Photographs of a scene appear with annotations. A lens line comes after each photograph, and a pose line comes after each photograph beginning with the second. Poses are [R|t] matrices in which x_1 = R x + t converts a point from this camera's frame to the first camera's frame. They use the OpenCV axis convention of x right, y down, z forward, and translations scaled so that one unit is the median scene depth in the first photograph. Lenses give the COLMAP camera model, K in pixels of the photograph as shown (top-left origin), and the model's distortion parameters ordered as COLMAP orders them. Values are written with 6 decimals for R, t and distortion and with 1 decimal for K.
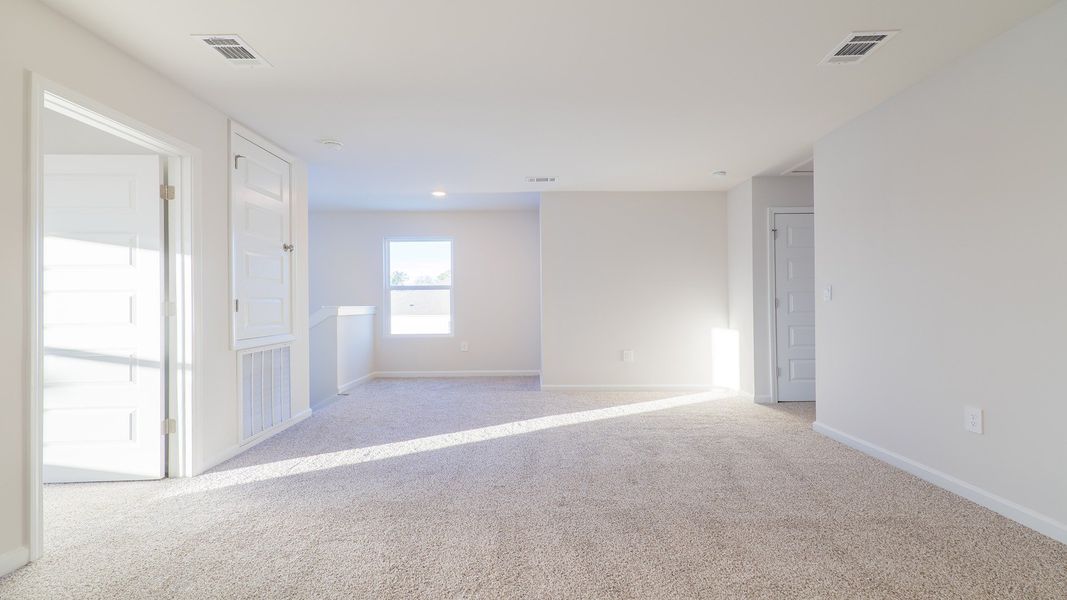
lens RADIAL K [[512.5, 0, 534.7], [0, 512.5, 300.4], [0, 0, 1]] dist [0.000808, 0.001029]
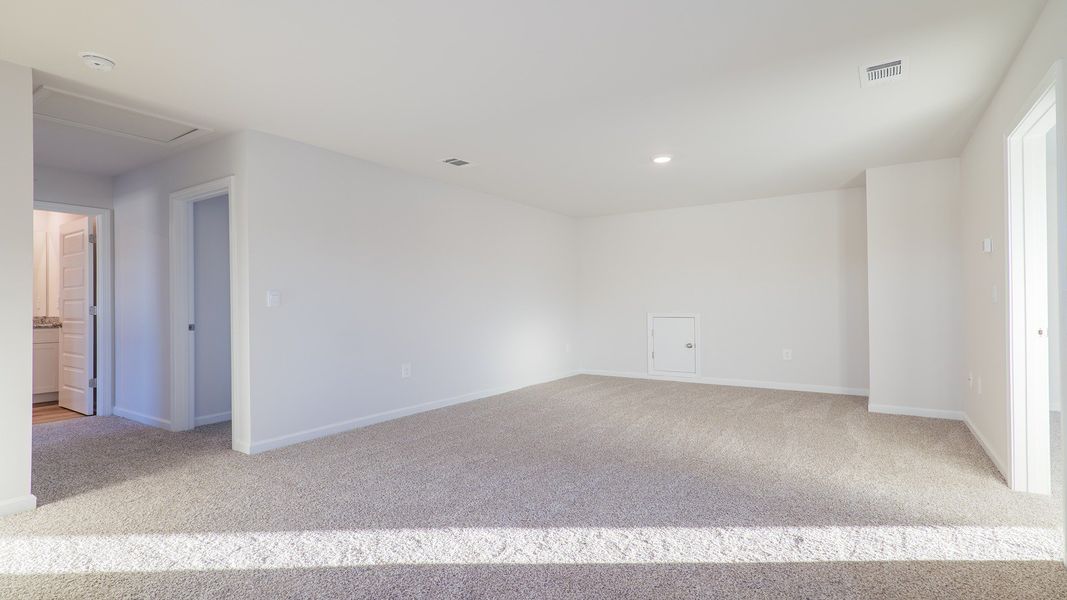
lens RADIAL K [[512.5, 0, 534.7], [0, 512.5, 300.4], [0, 0, 1]] dist [0.000808, 0.001029]
pose [[-0.839327, 0.015715, 0.543399, -0.402856], [0.008381, 0.999837, -0.015970, 0.009796], [-0.543562, -0.008850, -0.839322, 1.711858]]
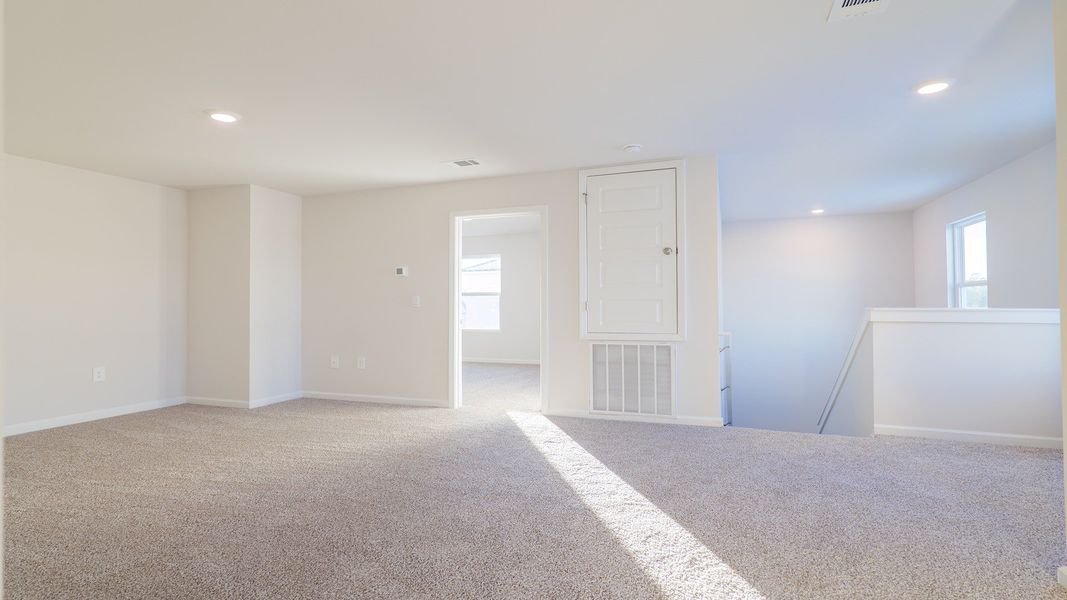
lens RADIAL K [[512.5, 0, 534.7], [0, 512.5, 300.4], [0, 0, 1]] dist [0.000808, 0.001029]
pose [[-0.349927, 0.005021, -0.936764, 0.721853], [0.015276, 0.999883, -0.000346, -0.007790], [0.936652, -0.014431, -0.349963, 1.353543]]
